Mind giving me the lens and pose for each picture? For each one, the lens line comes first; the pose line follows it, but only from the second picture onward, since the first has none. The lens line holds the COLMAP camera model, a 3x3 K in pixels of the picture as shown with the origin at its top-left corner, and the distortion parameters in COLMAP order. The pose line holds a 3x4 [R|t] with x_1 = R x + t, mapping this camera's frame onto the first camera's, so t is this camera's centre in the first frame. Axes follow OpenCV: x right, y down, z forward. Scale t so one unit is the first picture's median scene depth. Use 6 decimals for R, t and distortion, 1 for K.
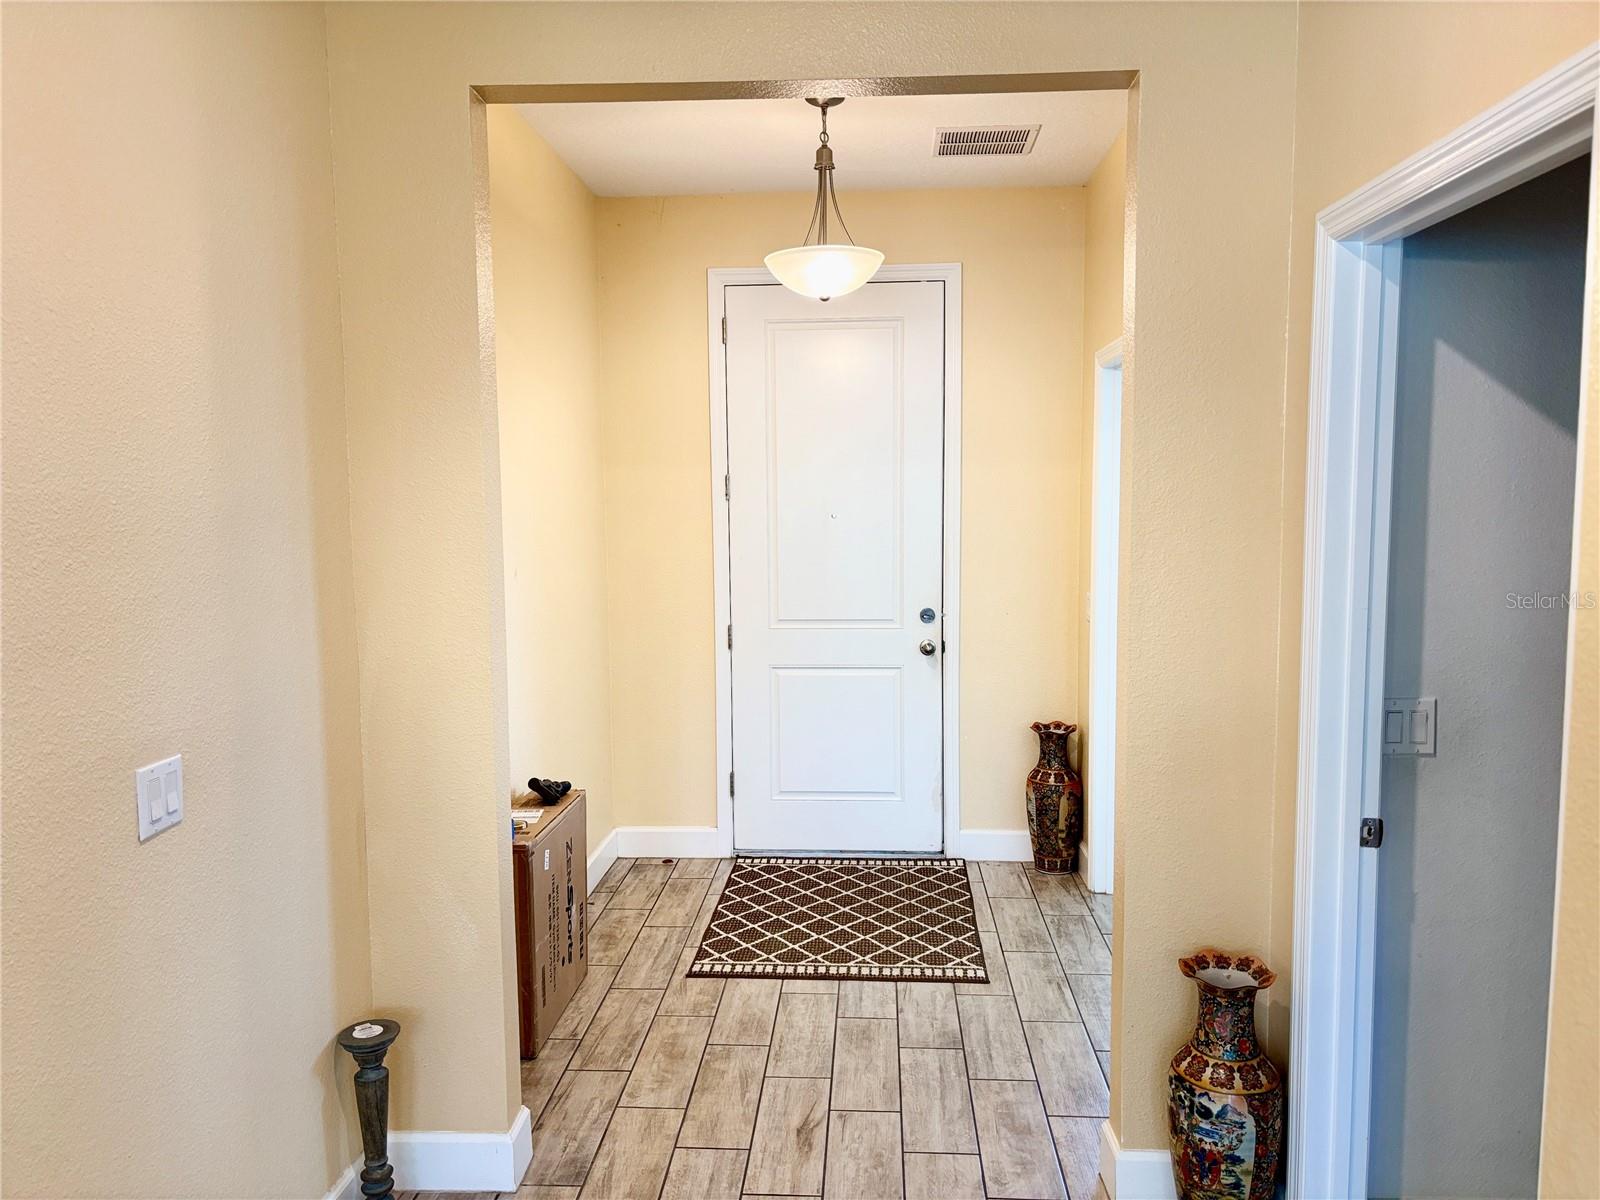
lens RADIAL K [[1205.5, 0, 802.2], [0, 1205.5, 601.4], [0, 0, 1]] dist [0.025188, 0.001228]
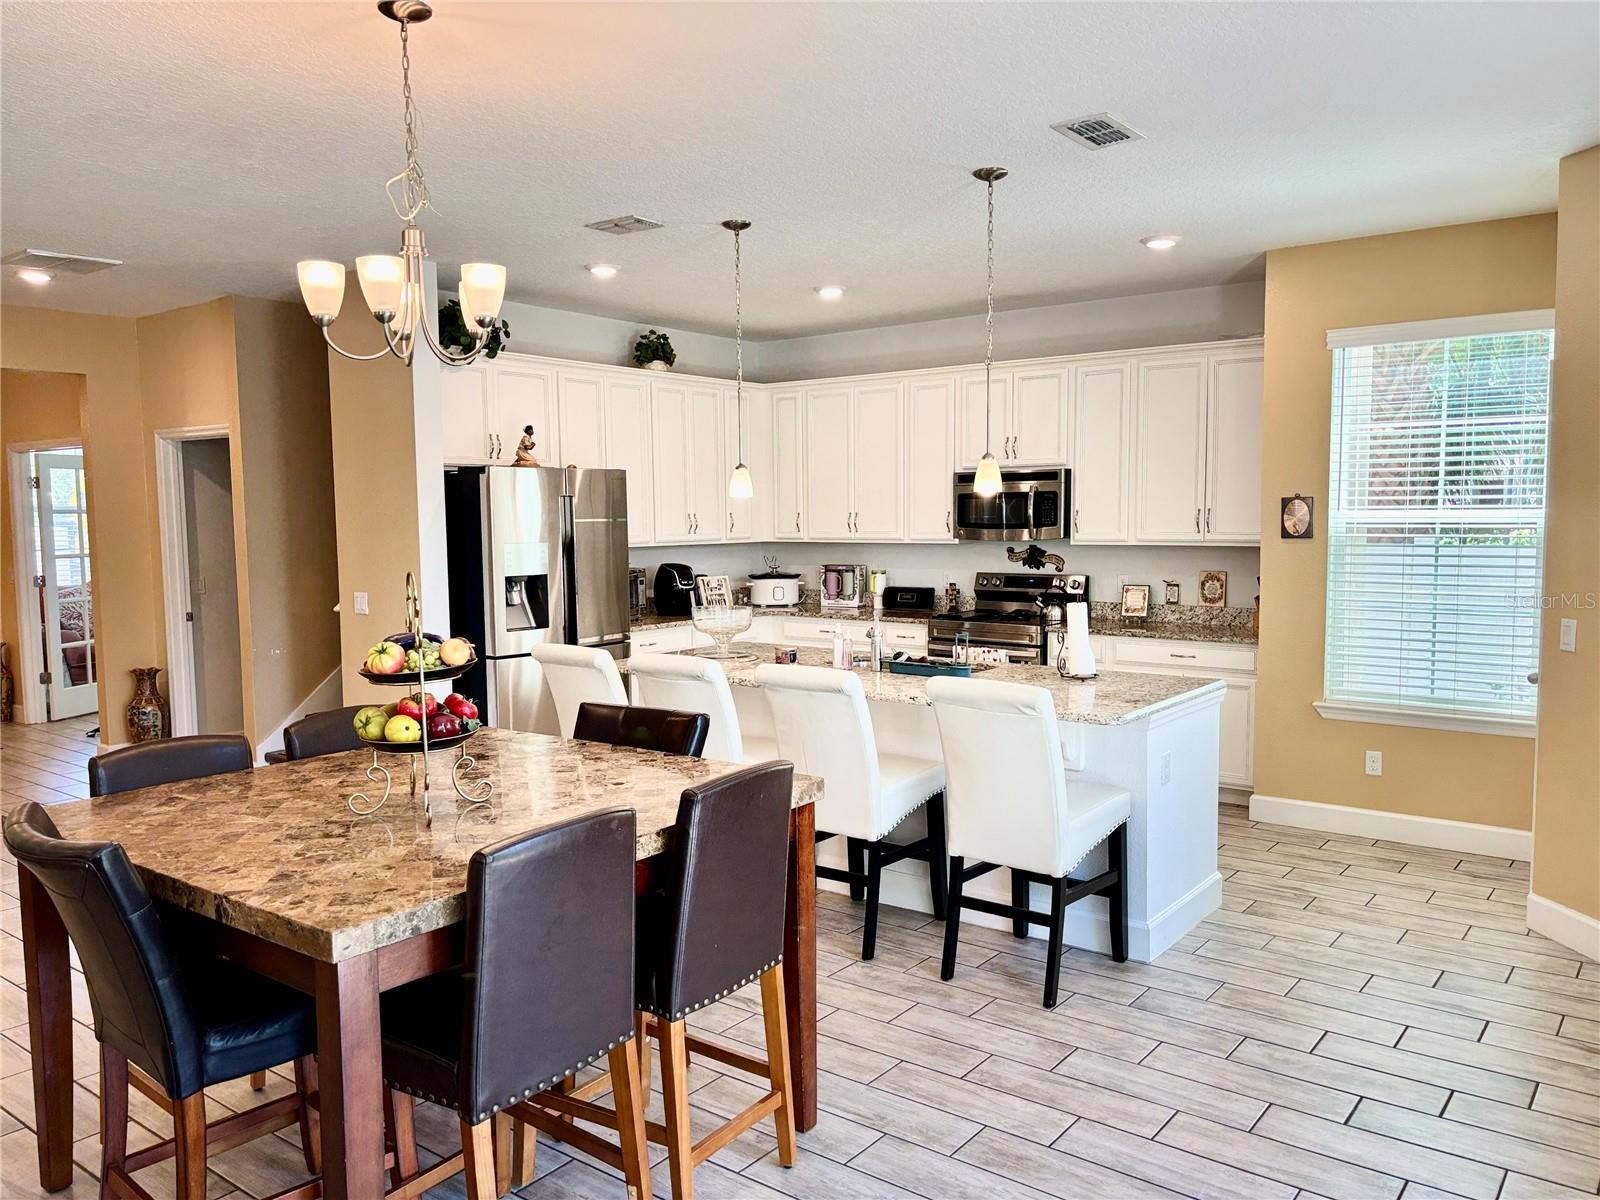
lens RADIAL K [[1205.5, 0, 802.3], [0, 1205.5, 602.5], [0, 0, 1]] dist [0.025188, 0.001228]
pose [[0.560581, -0.065334, 0.825519, -1.326045], [0.082081, 0.996358, 0.023116, 0.210105], [-0.824022, 0.054801, 0.563901, -2.253071]]
